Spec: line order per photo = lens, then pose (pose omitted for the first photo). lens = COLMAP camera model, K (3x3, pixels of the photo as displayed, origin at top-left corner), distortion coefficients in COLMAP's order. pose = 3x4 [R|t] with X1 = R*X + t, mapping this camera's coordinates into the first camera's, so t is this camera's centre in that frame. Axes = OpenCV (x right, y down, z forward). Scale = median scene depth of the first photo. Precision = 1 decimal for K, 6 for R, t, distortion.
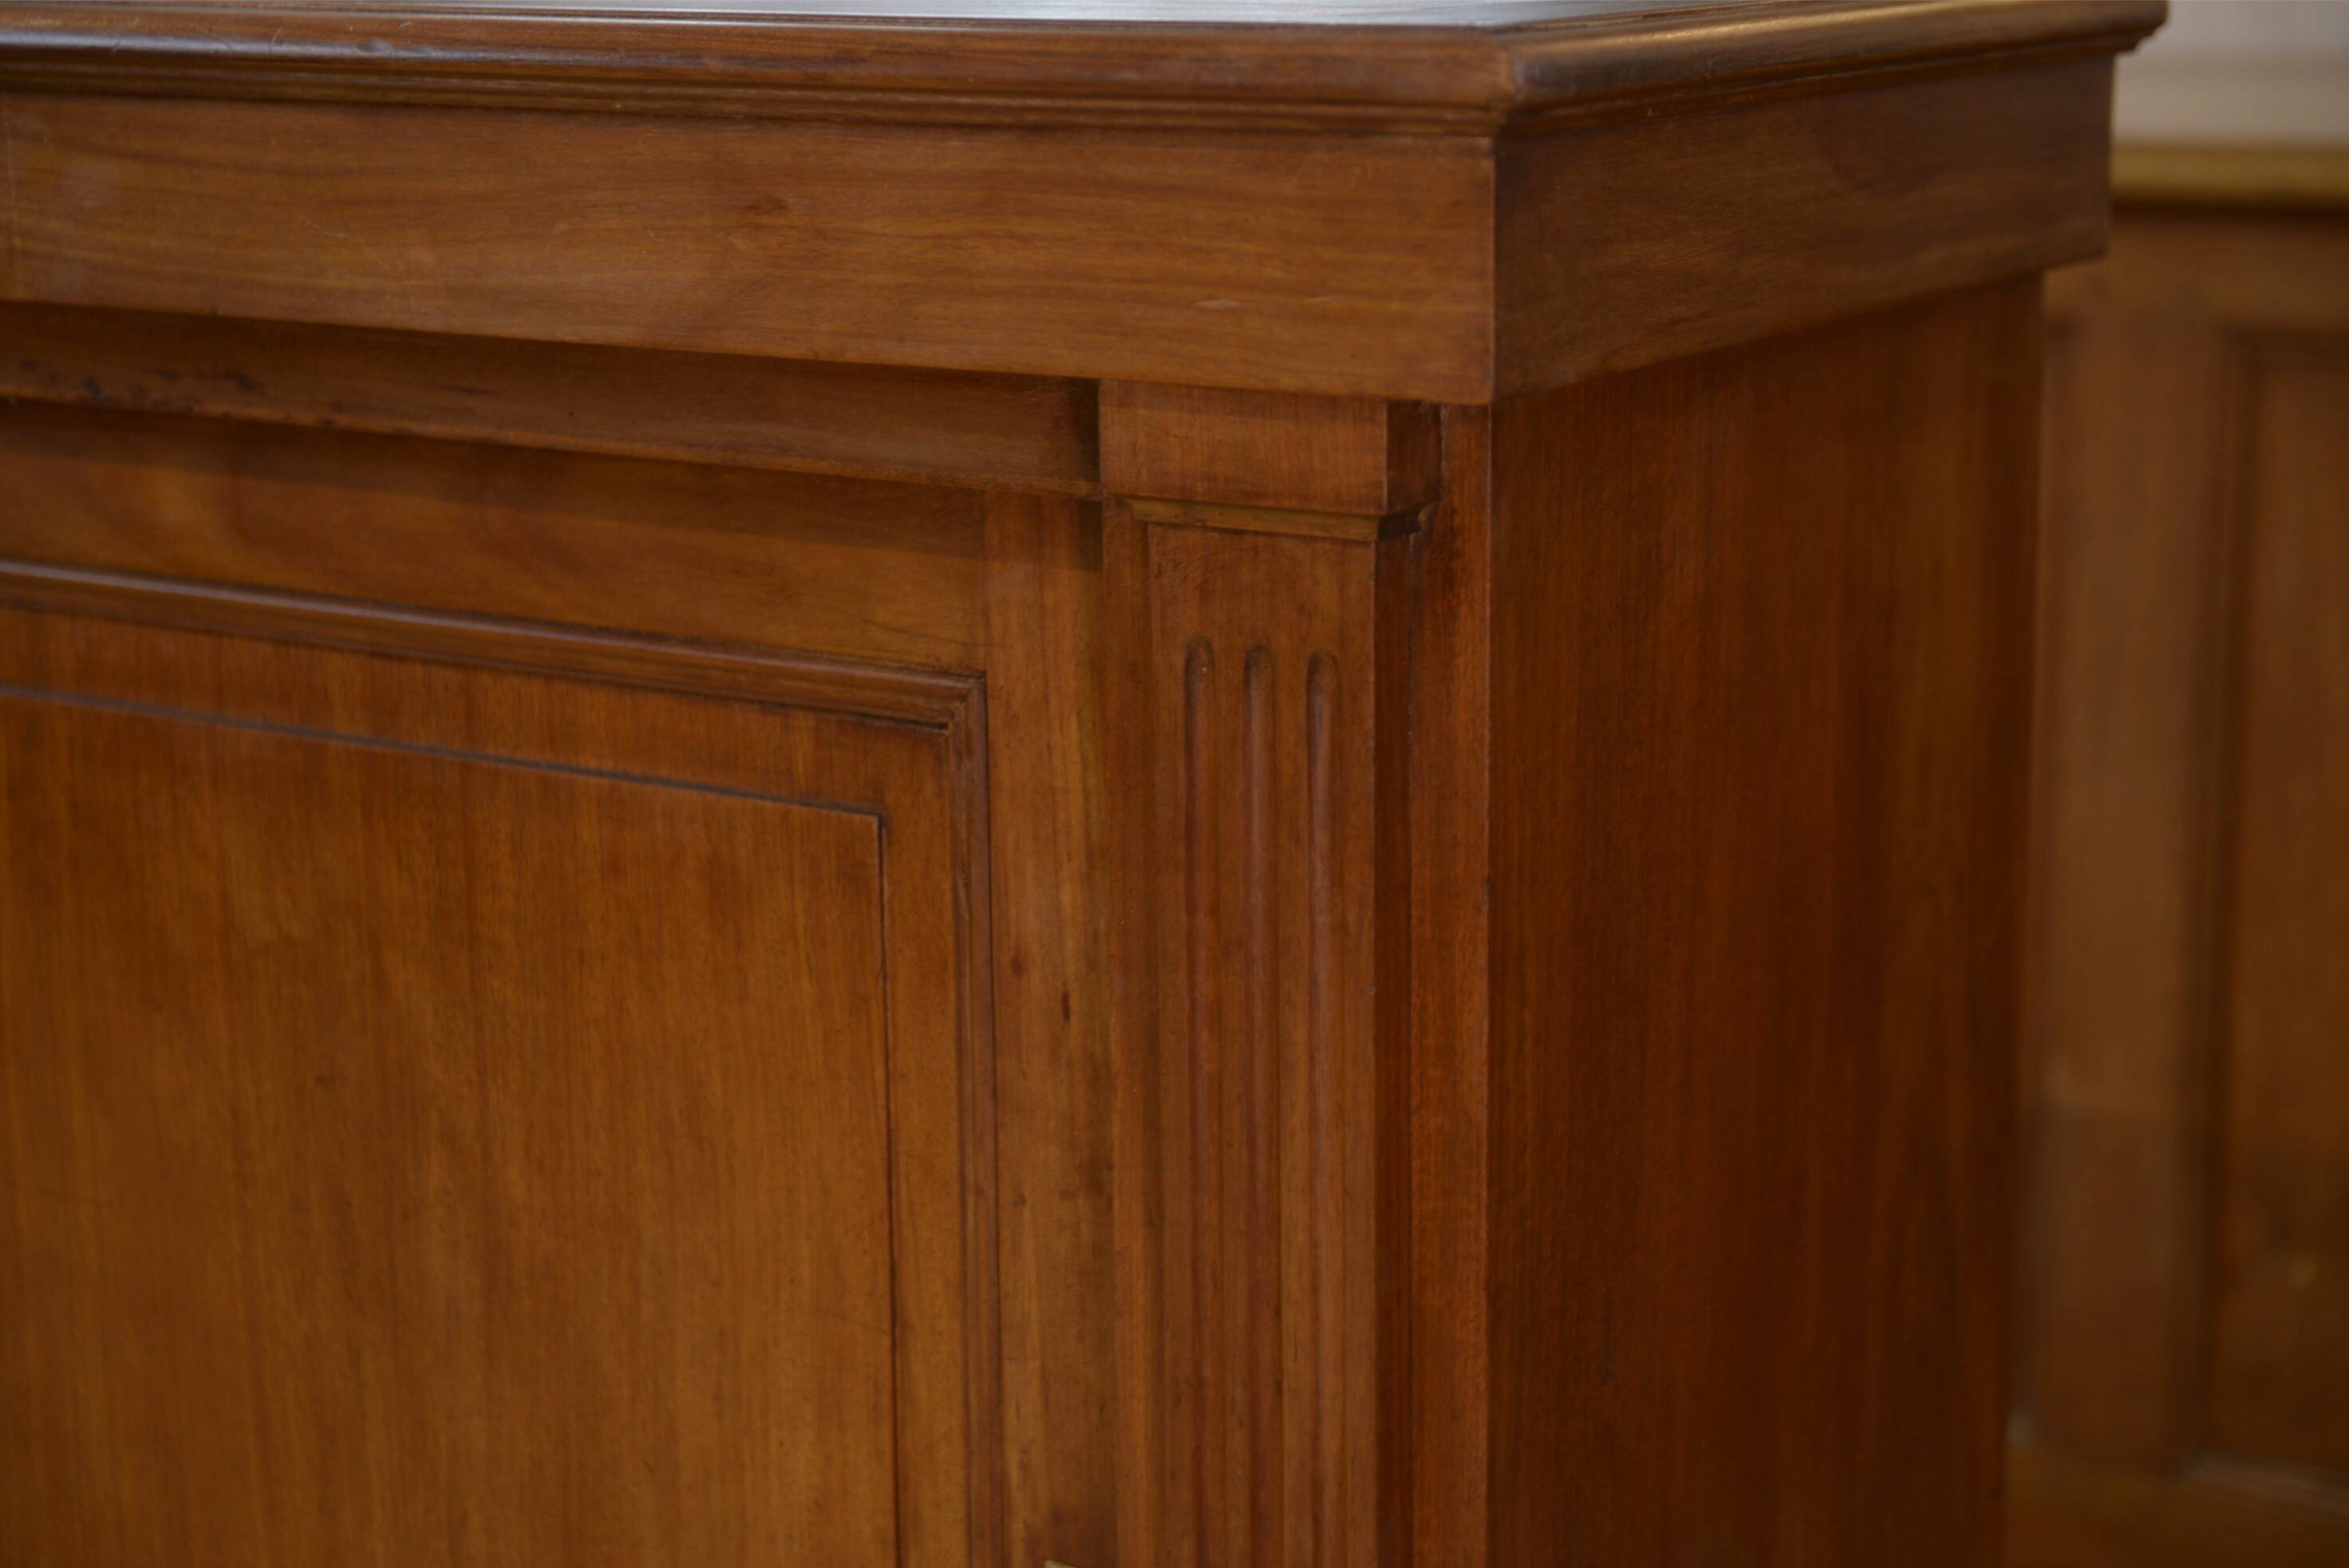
lens RADIAL K [[4323.9, 0, 1094.2], [0, 4323.9, 773.2], [0, 0, 1]] dist [0.130646, -0.345608]
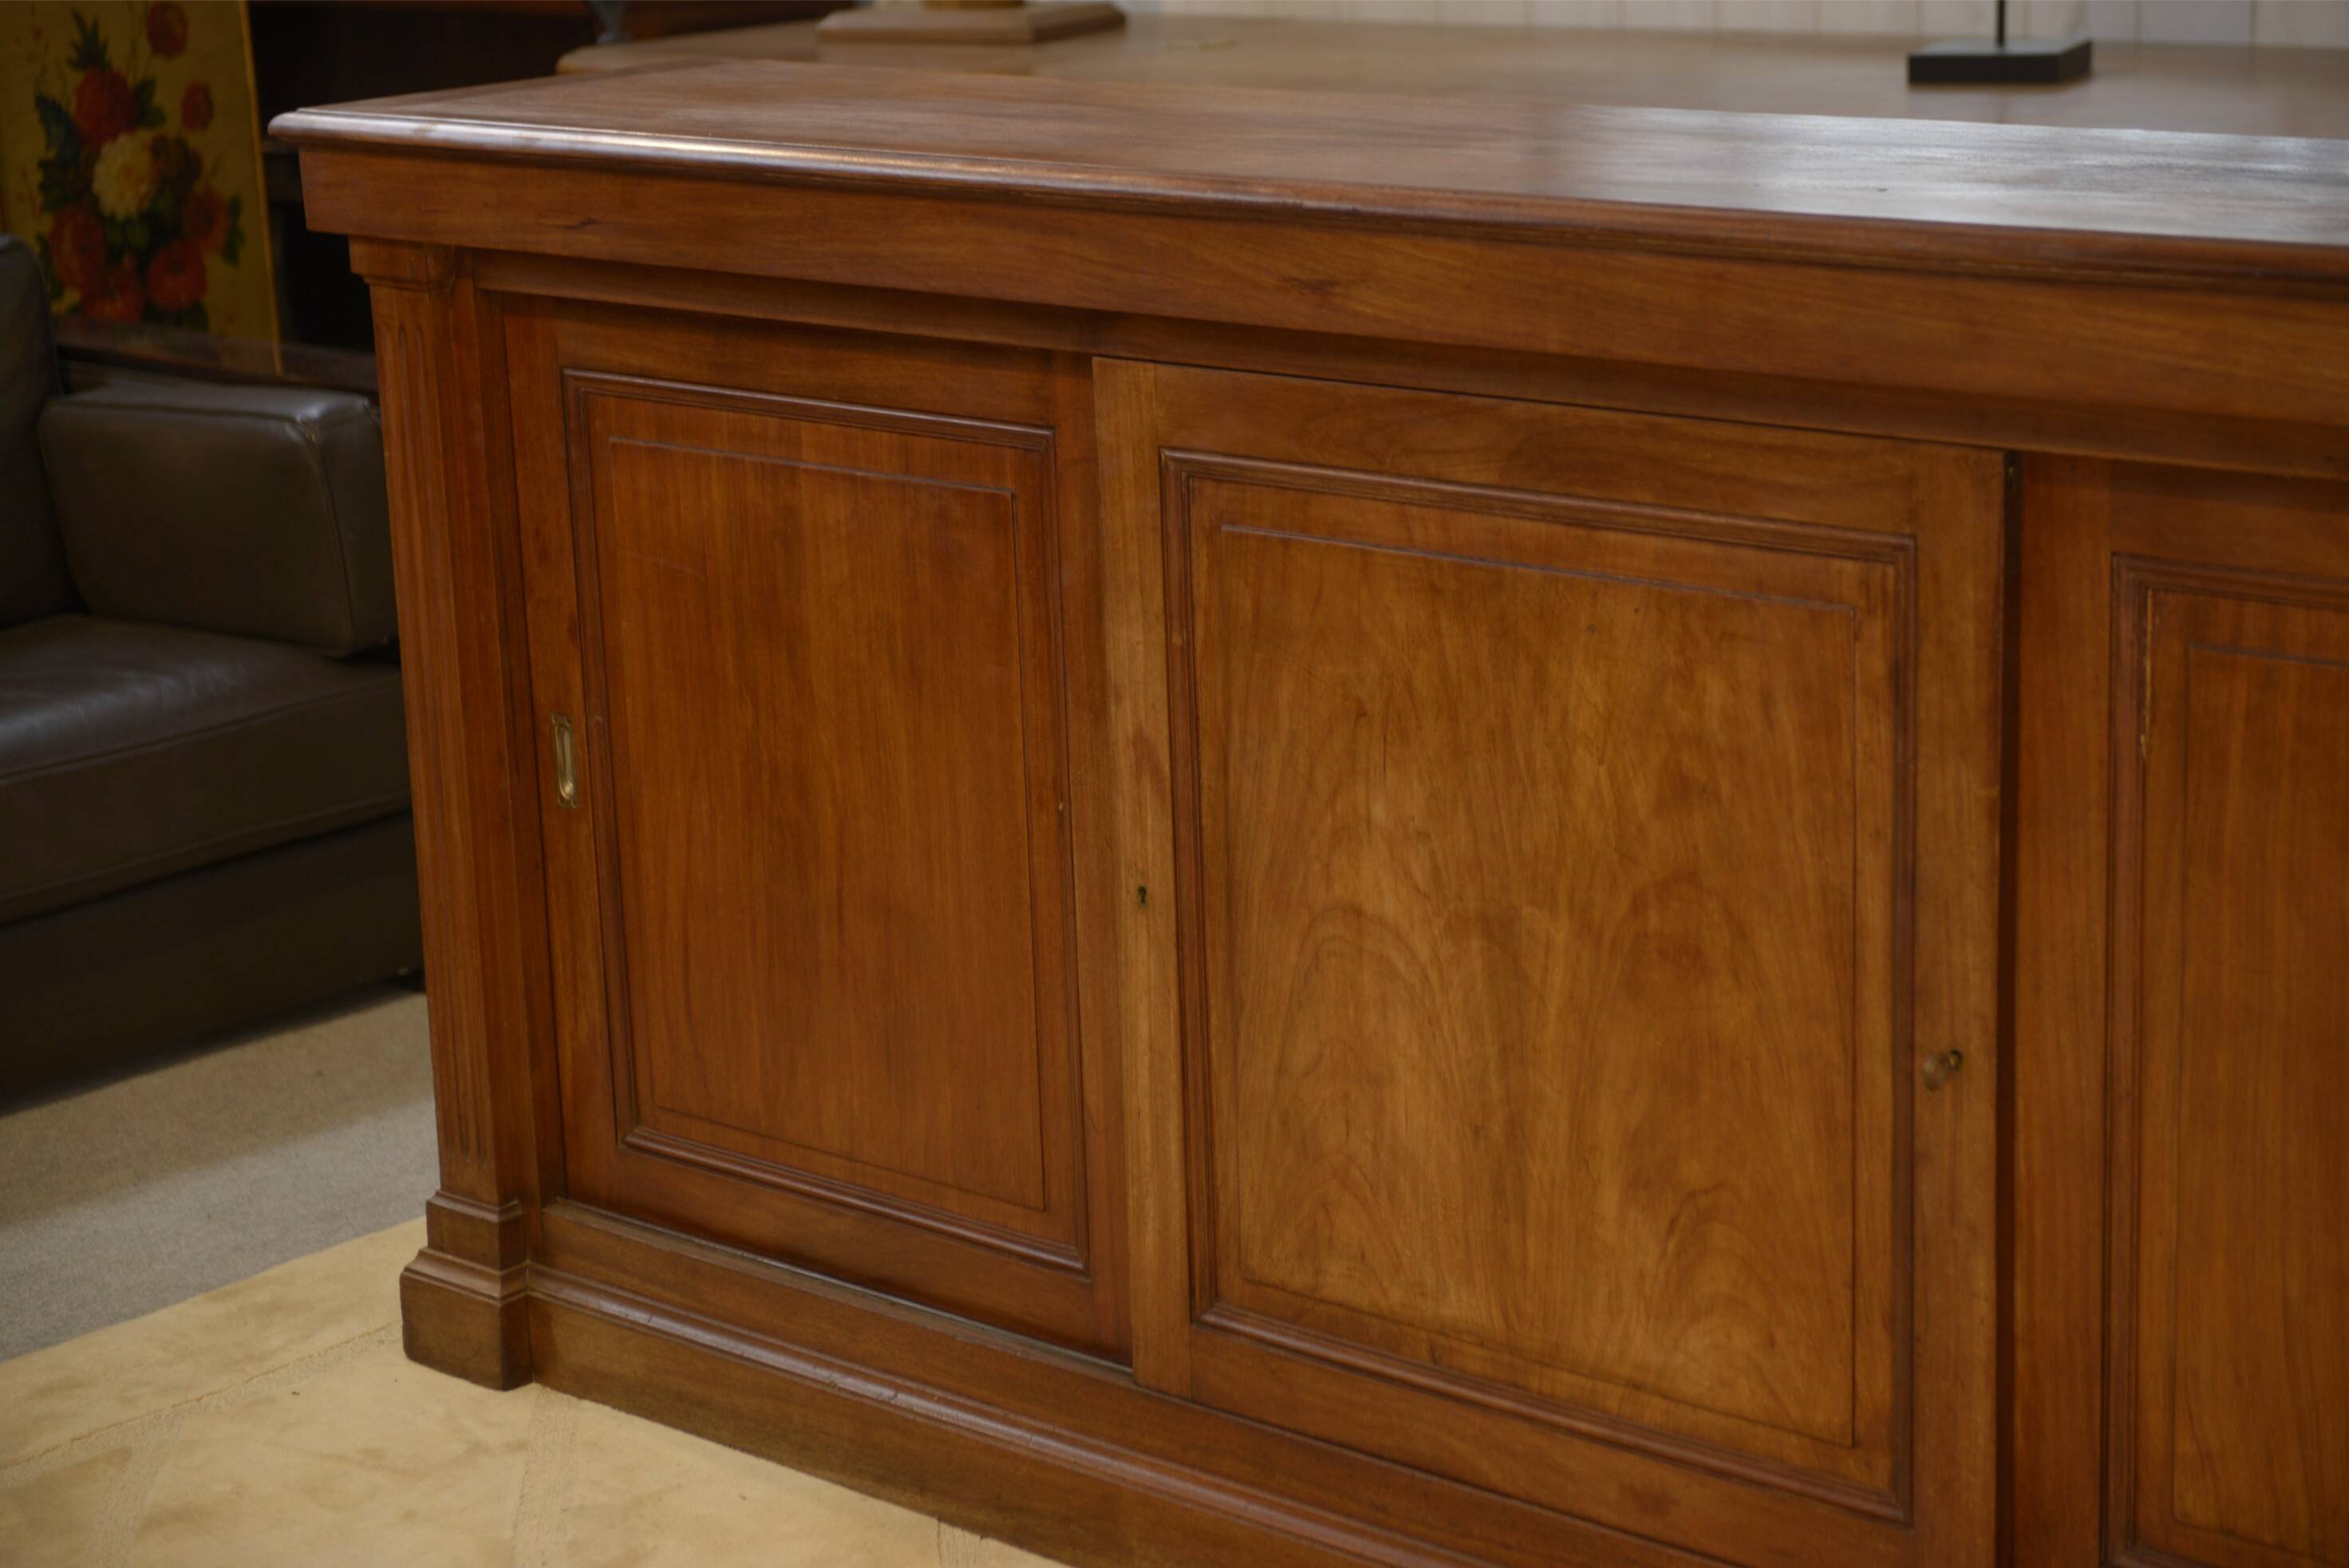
lens RADIAL K [[4219.5, 0, 1291.8], [0, 4219.5, 796.3], [0, 0, 1]] dist [0.108093, -0.117705]
pose [[0.990190, 0.008167, -0.139490, -0.443029], [-0.002777, 0.999243, 0.038797, -0.030349], [0.139702, -0.038029, 0.989463, -0.695246]]
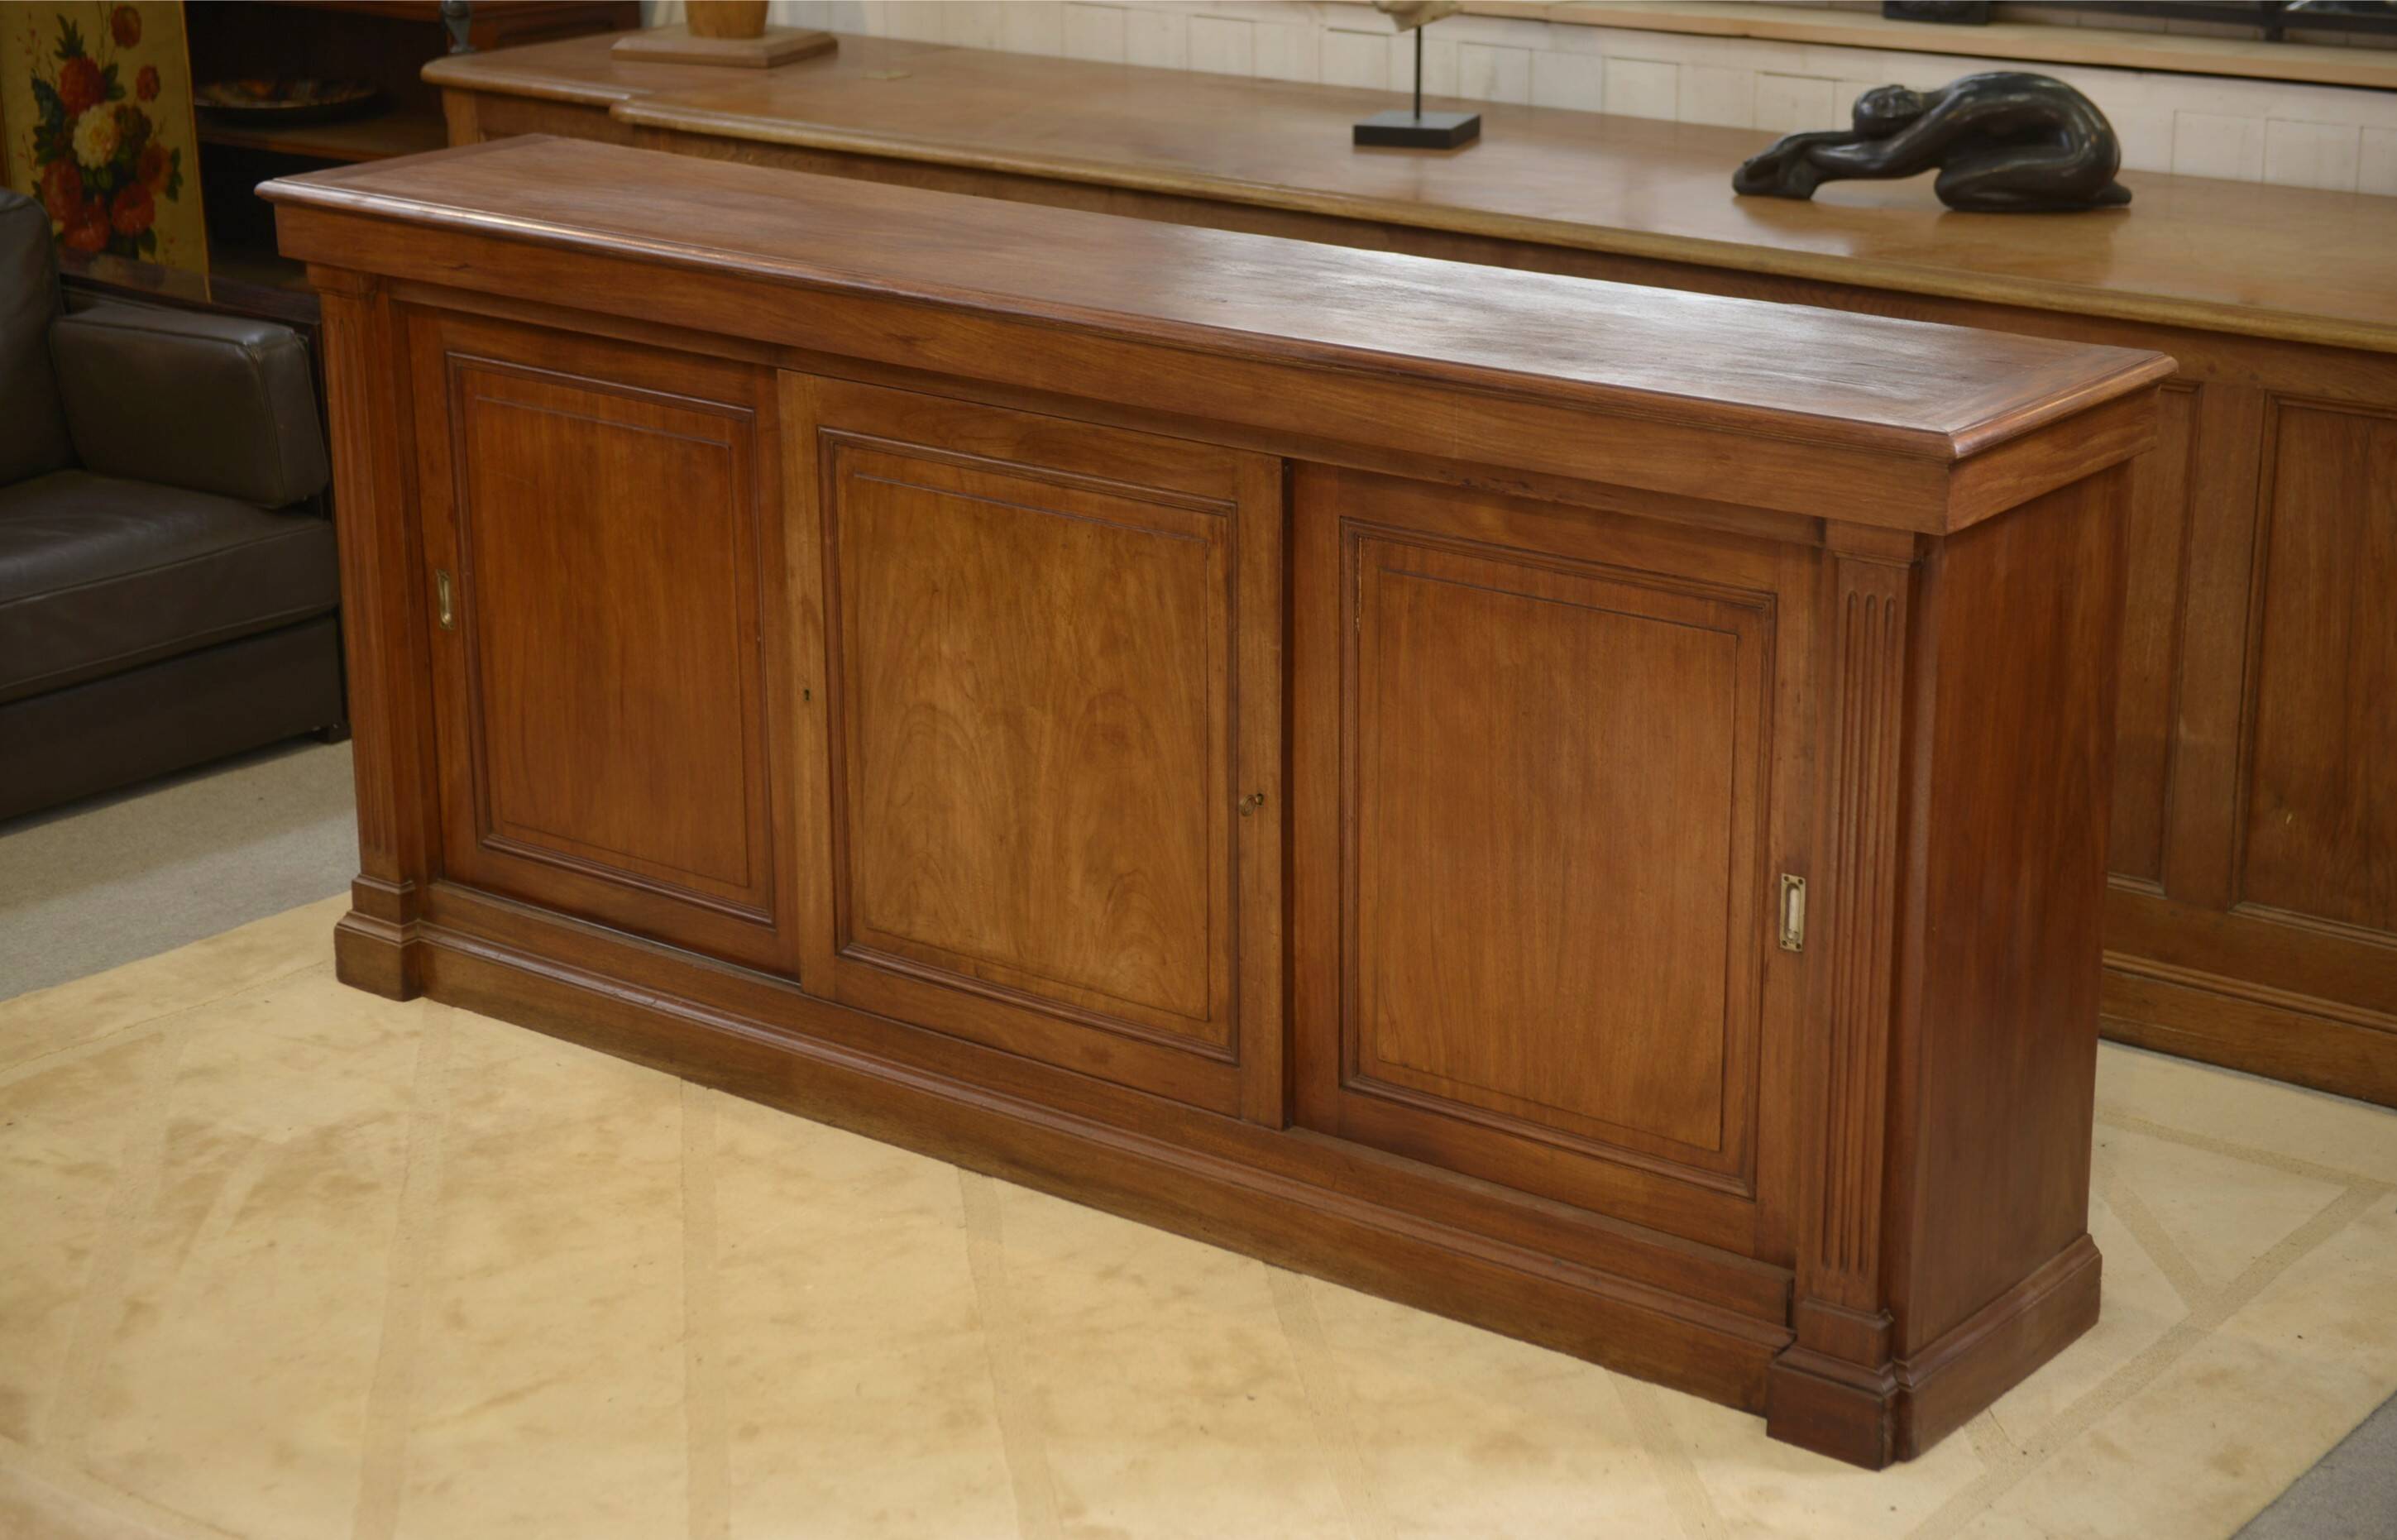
lens RADIAL K [[3609.2, 0, 1225.0], [0, 3609.2, 771.1], [0, 0, 1]] dist [0.113146, -0.123837]
pose [[0.996073, 0.028455, -0.083837, -0.195136], [-0.020854, 0.995707, 0.090181, -0.119791], [0.086044, -0.088079, 0.992390, -1.629531]]
